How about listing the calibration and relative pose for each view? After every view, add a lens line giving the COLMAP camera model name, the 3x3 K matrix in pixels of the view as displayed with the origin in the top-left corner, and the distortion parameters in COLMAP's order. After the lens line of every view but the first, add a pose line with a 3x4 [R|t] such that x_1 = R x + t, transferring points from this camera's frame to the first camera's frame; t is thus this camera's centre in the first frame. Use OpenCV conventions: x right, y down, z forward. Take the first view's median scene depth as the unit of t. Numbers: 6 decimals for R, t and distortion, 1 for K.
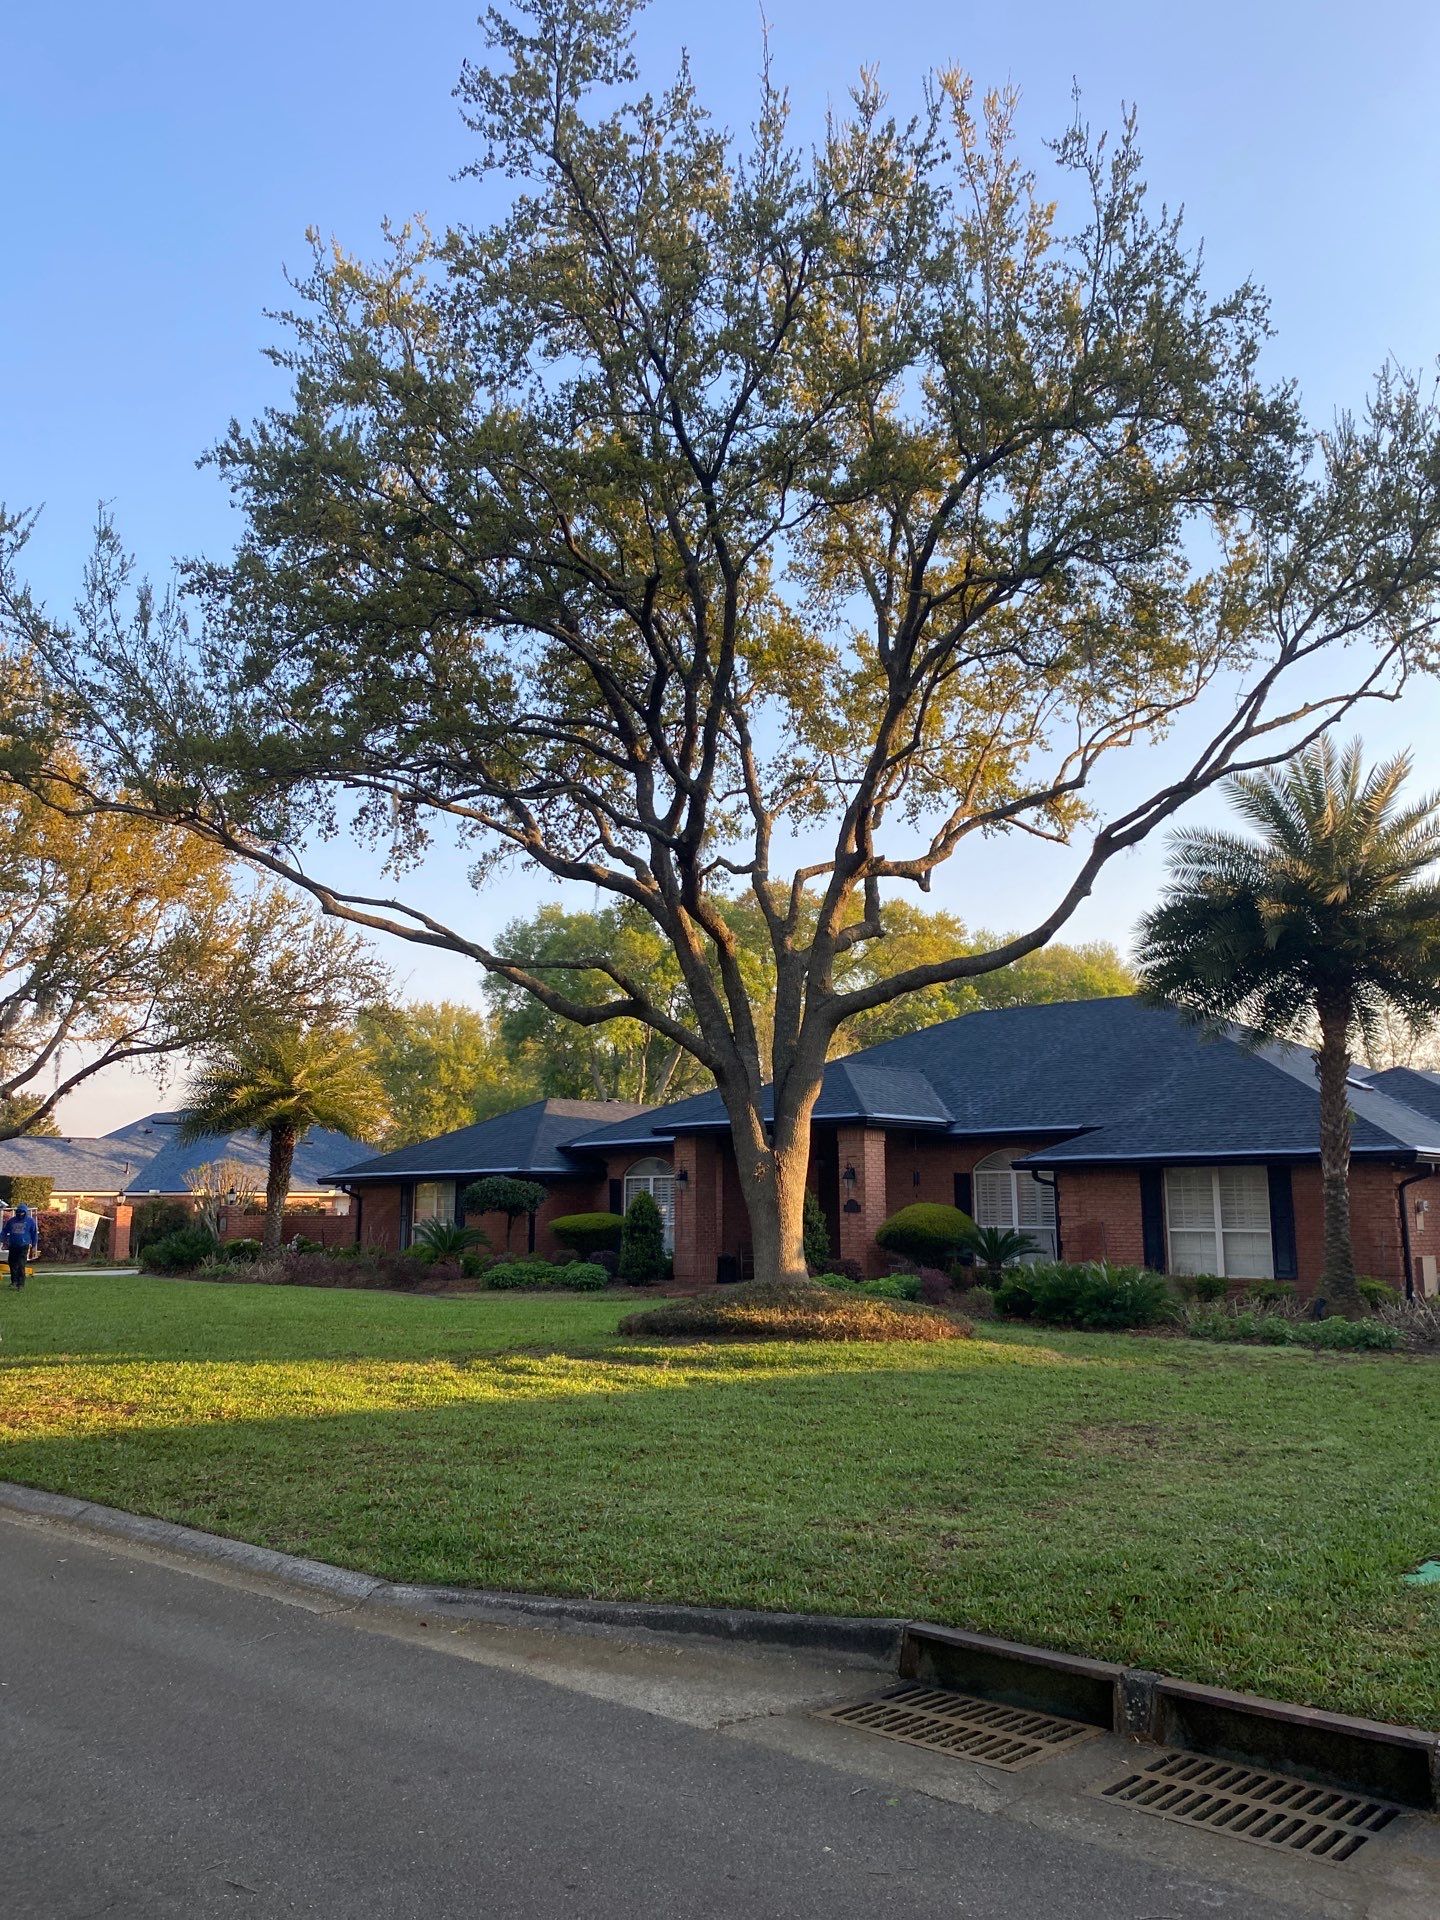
lens RADIAL K [[1426.2, 0, 756.1], [0, 1426.2, 961.3], [0, 0, 1]] dist [0.020401, -0.095506]
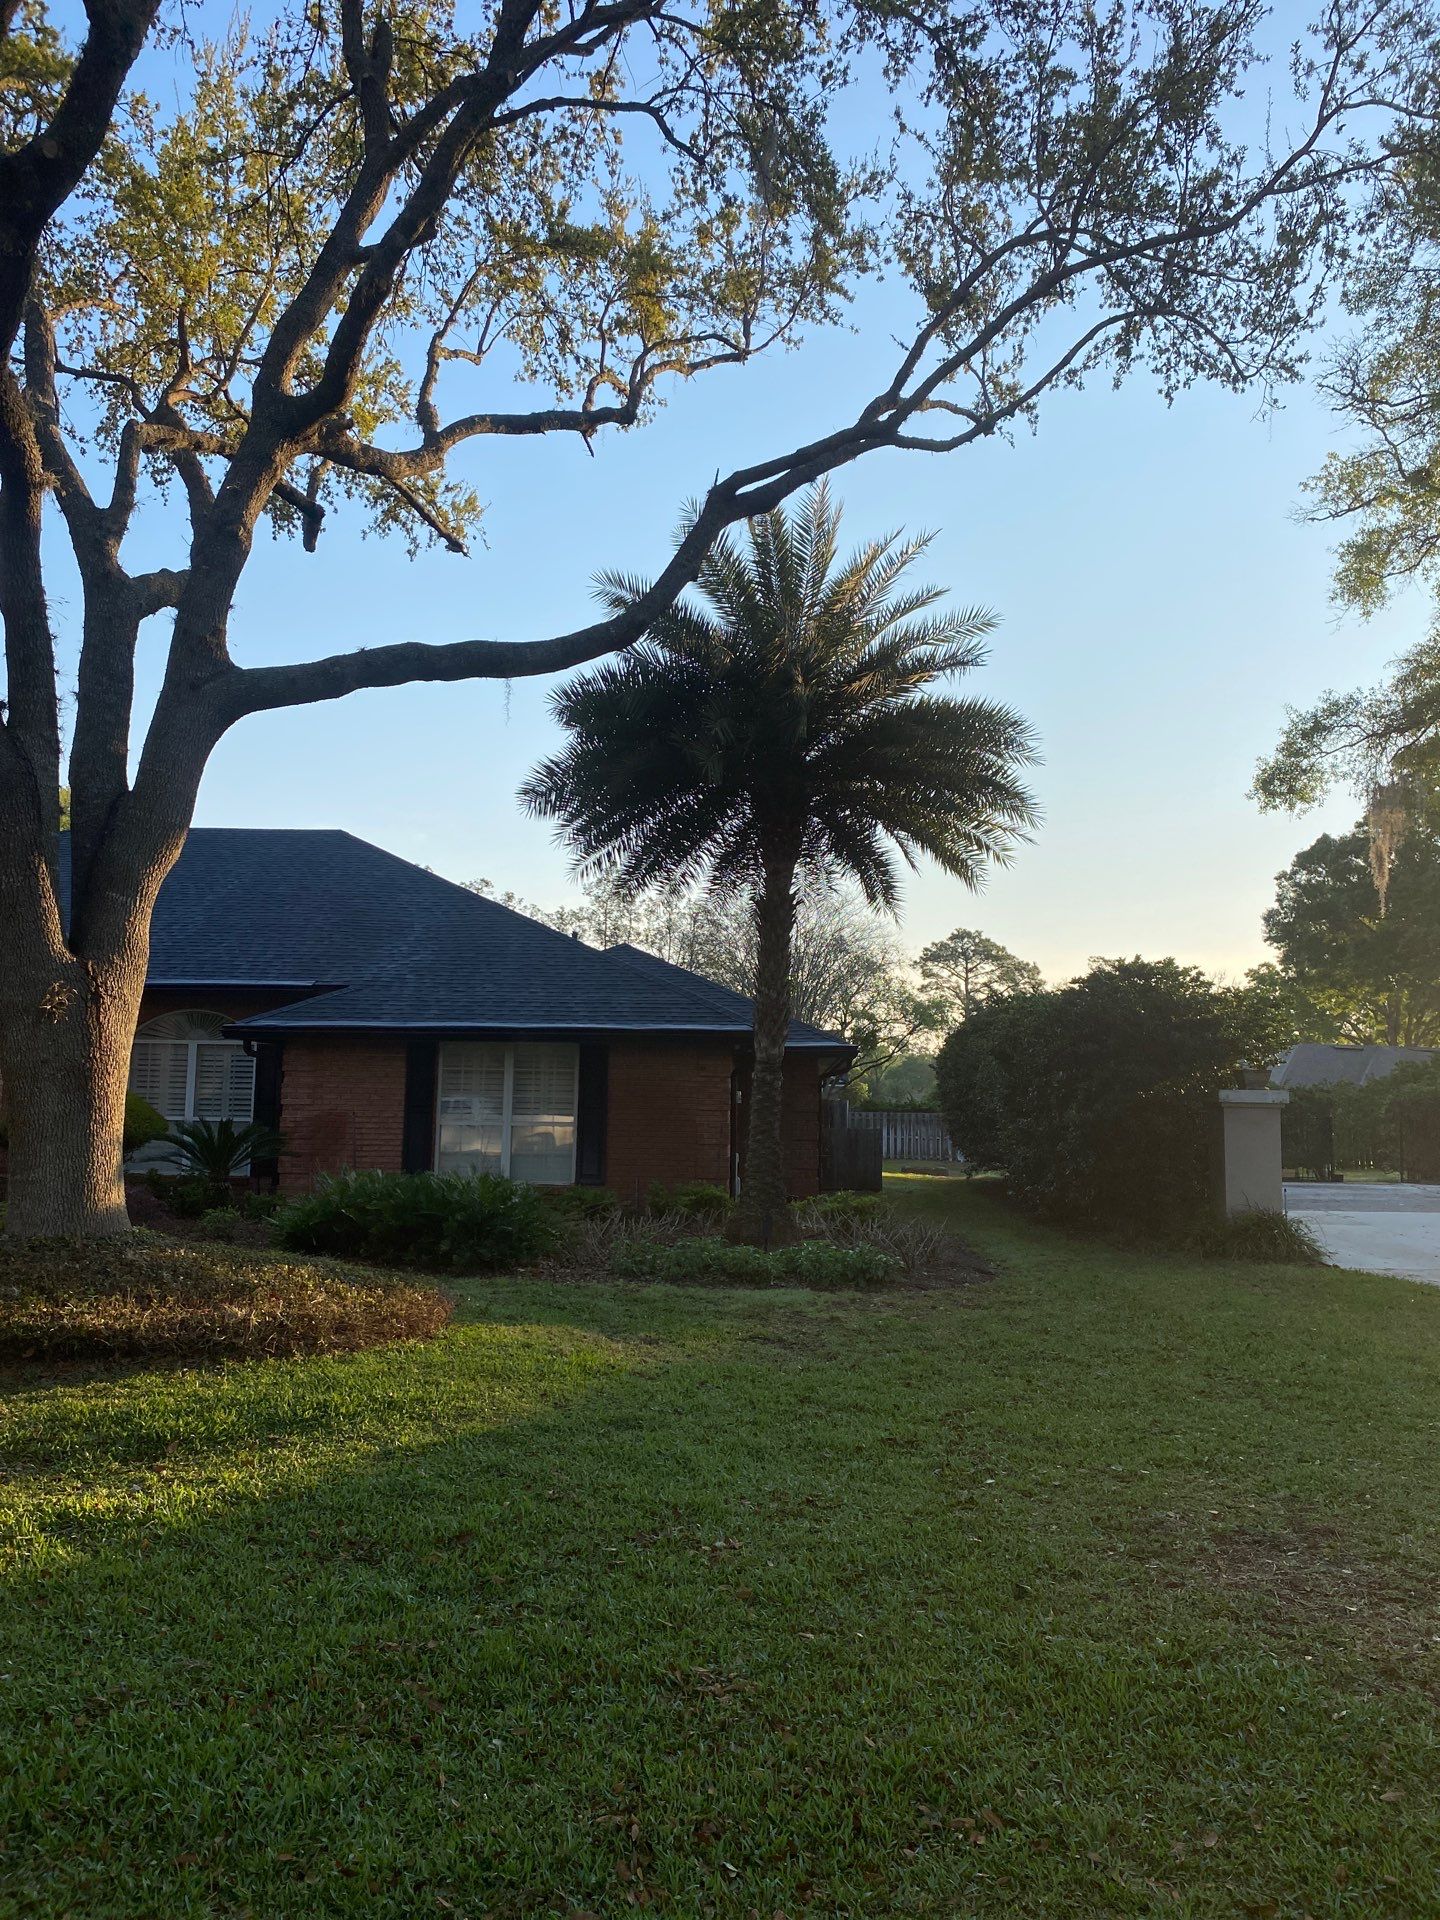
lens RADIAL K [[1426.2, 0, 756.1], [0, 1426.2, 961.3], [0, 0, 1]] dist [0.020401, -0.095506]
pose [[0.760649, 0.075013, 0.644815, -0.103020], [-0.122944, 0.991971, 0.029631, 0.076167], [-0.637415, -0.101815, 0.763764, 0.411778]]
